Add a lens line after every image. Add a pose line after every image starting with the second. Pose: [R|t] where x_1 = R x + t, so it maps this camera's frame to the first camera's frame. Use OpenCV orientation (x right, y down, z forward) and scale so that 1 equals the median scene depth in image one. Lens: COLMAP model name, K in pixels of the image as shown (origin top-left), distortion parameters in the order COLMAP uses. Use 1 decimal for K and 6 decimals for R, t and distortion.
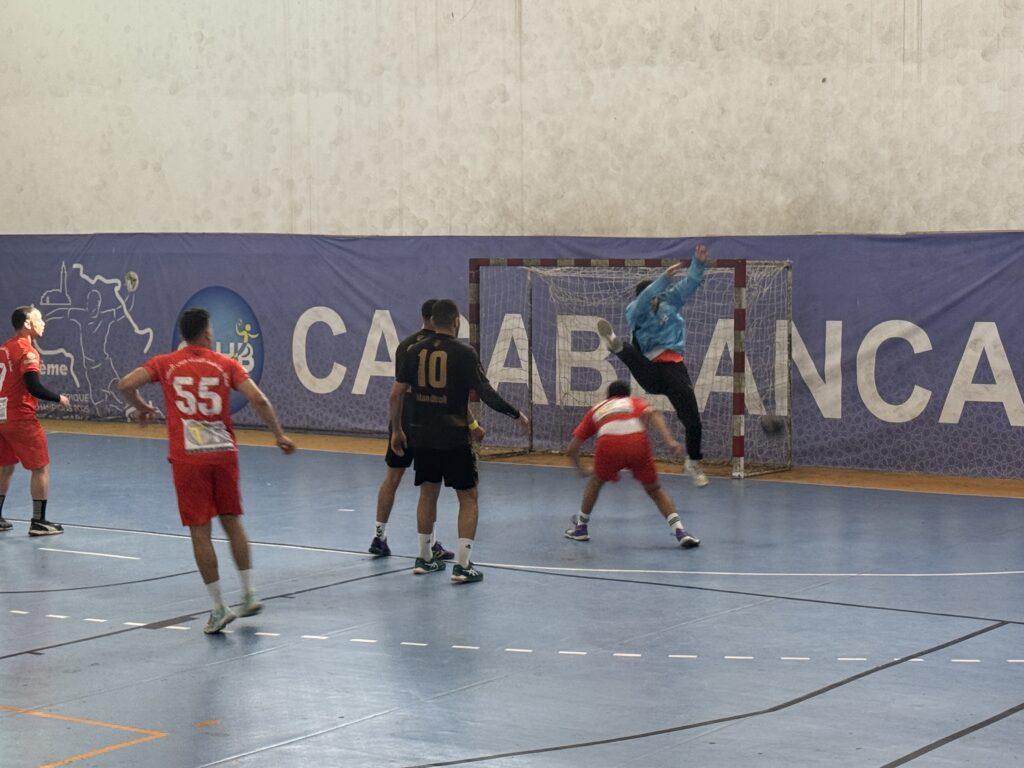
lens RADIAL K [[2216.0, 0, 503.6], [0, 2216.0, 380.6], [0, 0, 1]] dist [0.146555, 0.000000]
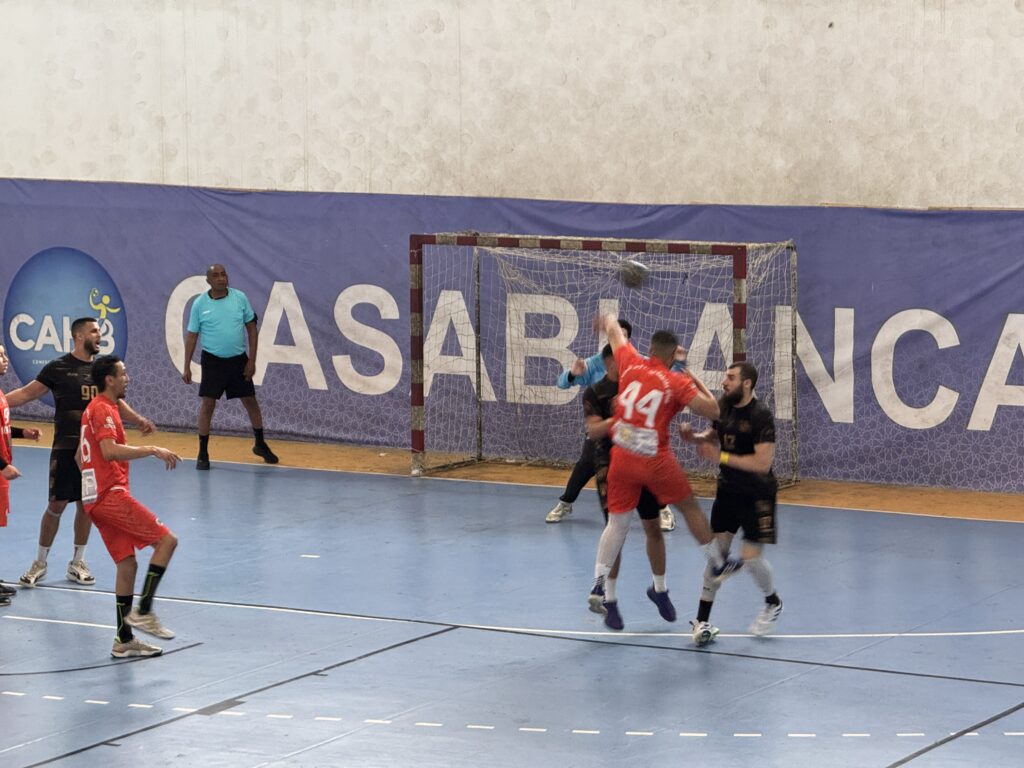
lens RADIAL K [[3481.8, 0, 517.5], [0, 3481.8, 356.5], [0, 0, 1]] dist [0.257493, 0.000000]
pose [[0.996913, -0.012747, 0.077469, -0.076438], [0.009806, 0.999221, 0.038223, -0.058570], [-0.077896, -0.037346, 0.996262, -0.307116]]
